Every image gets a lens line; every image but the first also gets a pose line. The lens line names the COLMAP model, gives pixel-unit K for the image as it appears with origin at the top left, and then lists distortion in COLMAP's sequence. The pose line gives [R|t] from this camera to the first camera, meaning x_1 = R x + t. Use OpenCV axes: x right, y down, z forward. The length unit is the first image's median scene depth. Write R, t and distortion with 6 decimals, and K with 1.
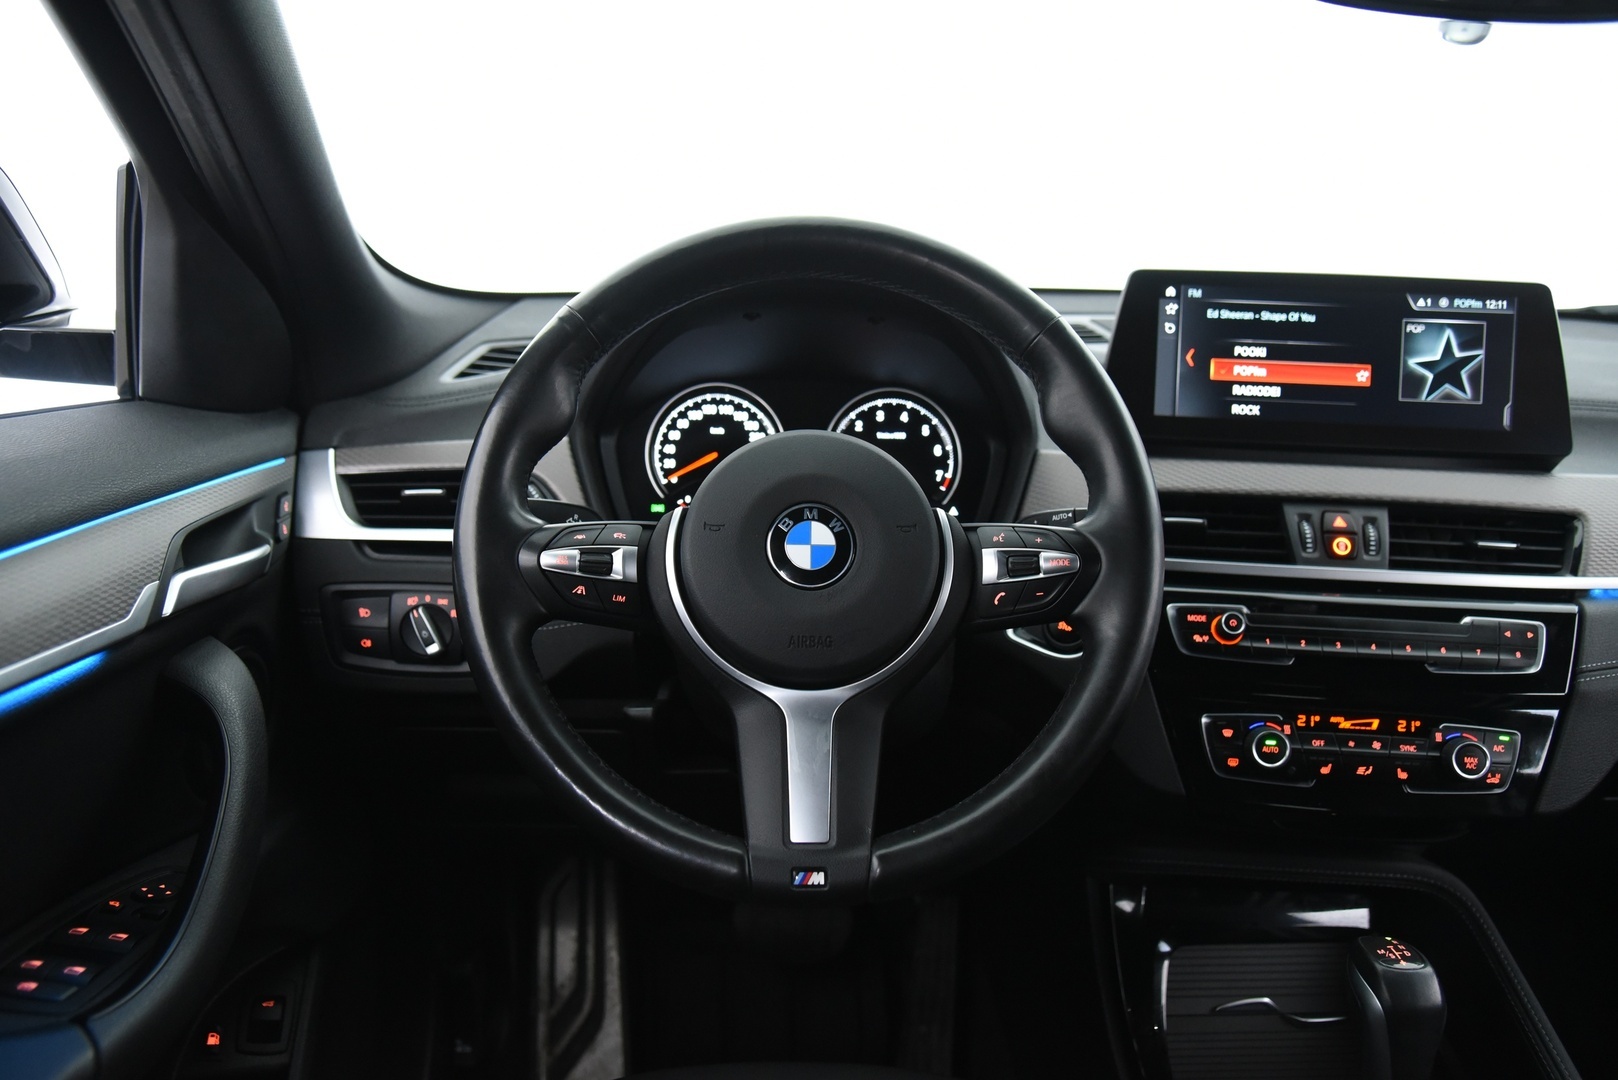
lens RADIAL K [[1273.4, 0, 811.0], [0, 1273.4, 560.6], [0, 0, 1]] dist [-0.005059, 0.009208]
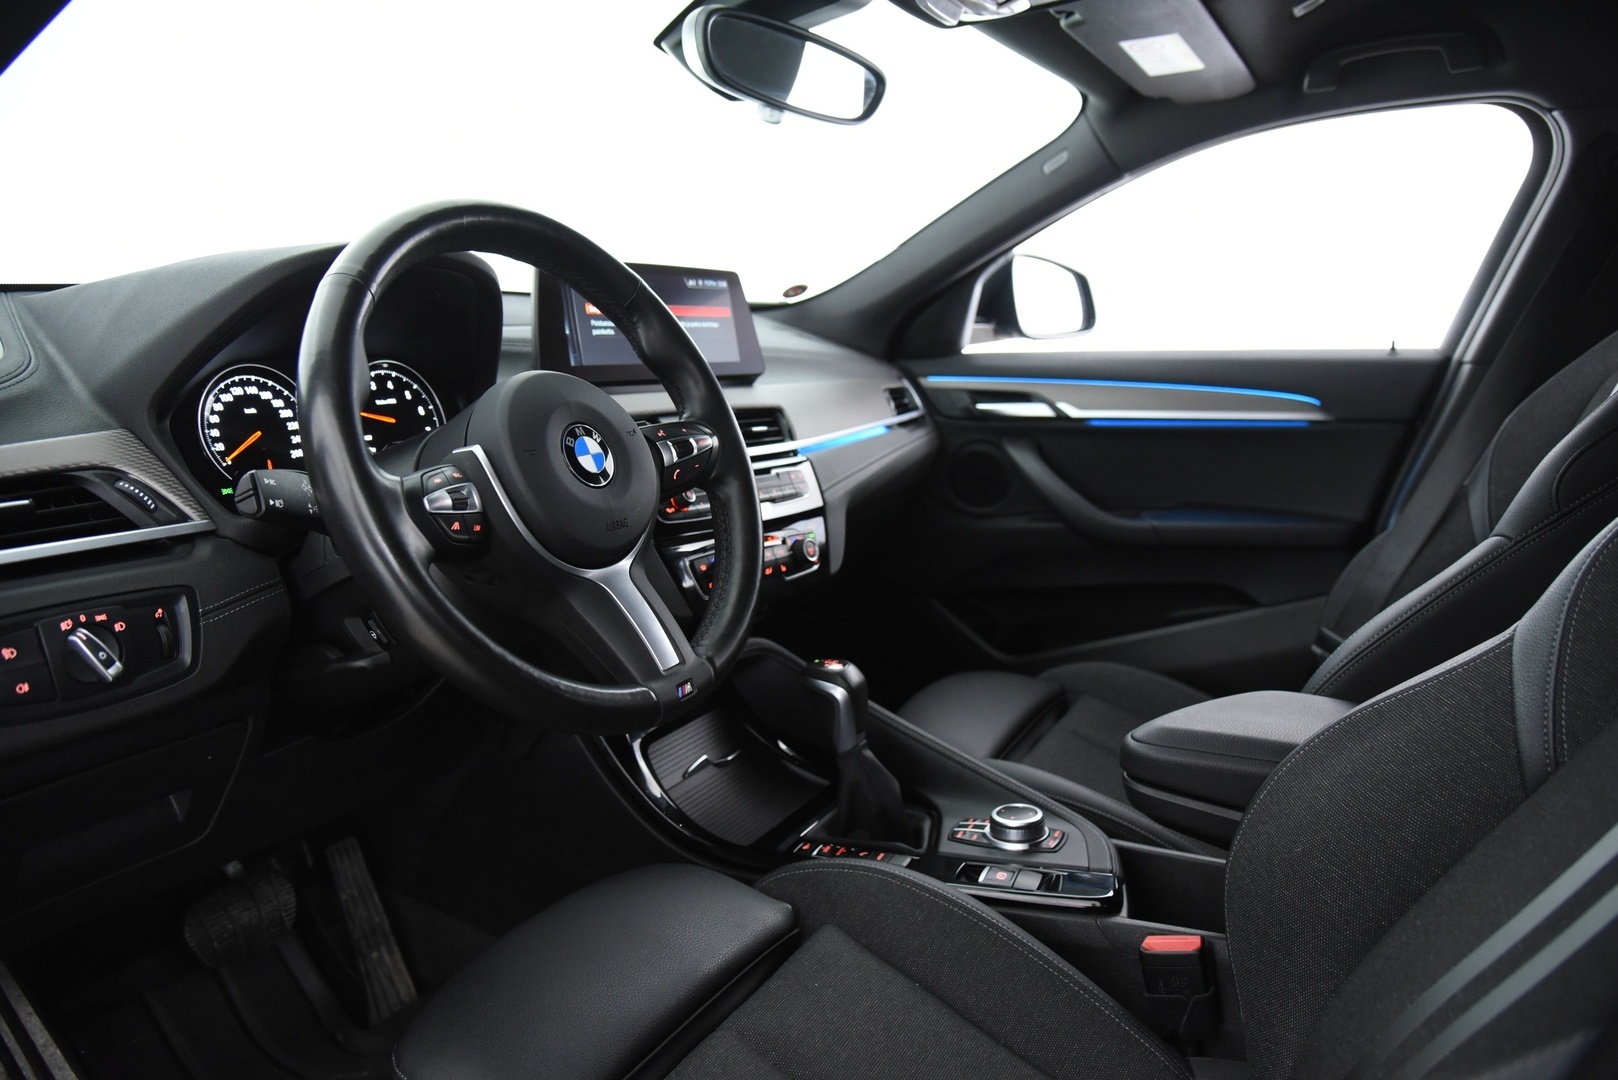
lens RADIAL K [[1131.9, 0, 809.0], [0, 1131.9, 540.0], [0, 0, 1]] dist [-0.044764, 0.000105]
pose [[0.525080, -0.184110, 0.830900, -0.690803], [0.203903, 0.975099, 0.087207, 0.014226], [-0.826265, 0.123633, 0.549546, 0.169221]]
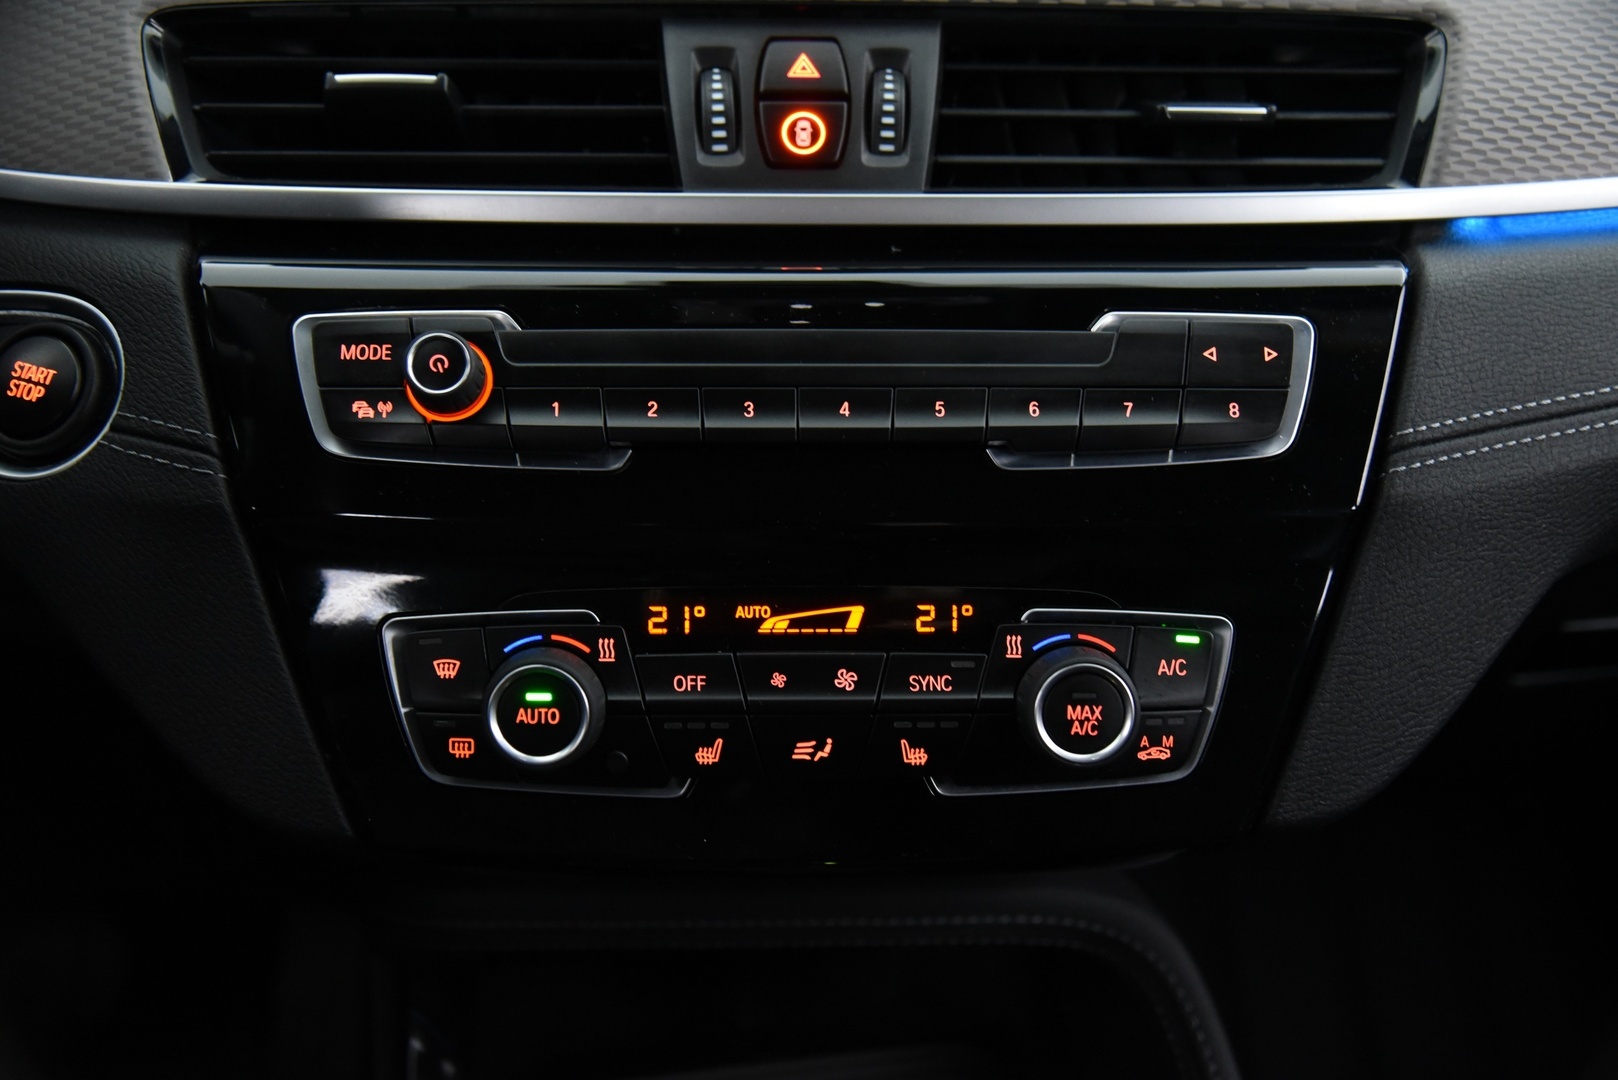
lens RADIAL K [[1642.0, 0, 809.0], [0, 1642.0, 540.0], [0, 0, 1]] dist [0.018927, 0.027689]
pose [[0.995763, -0.059031, 0.070506, 0.392115], [0.044987, 0.981449, 0.186369, 0.016534], [-0.080199, -0.182408, 0.979947, 0.530263]]
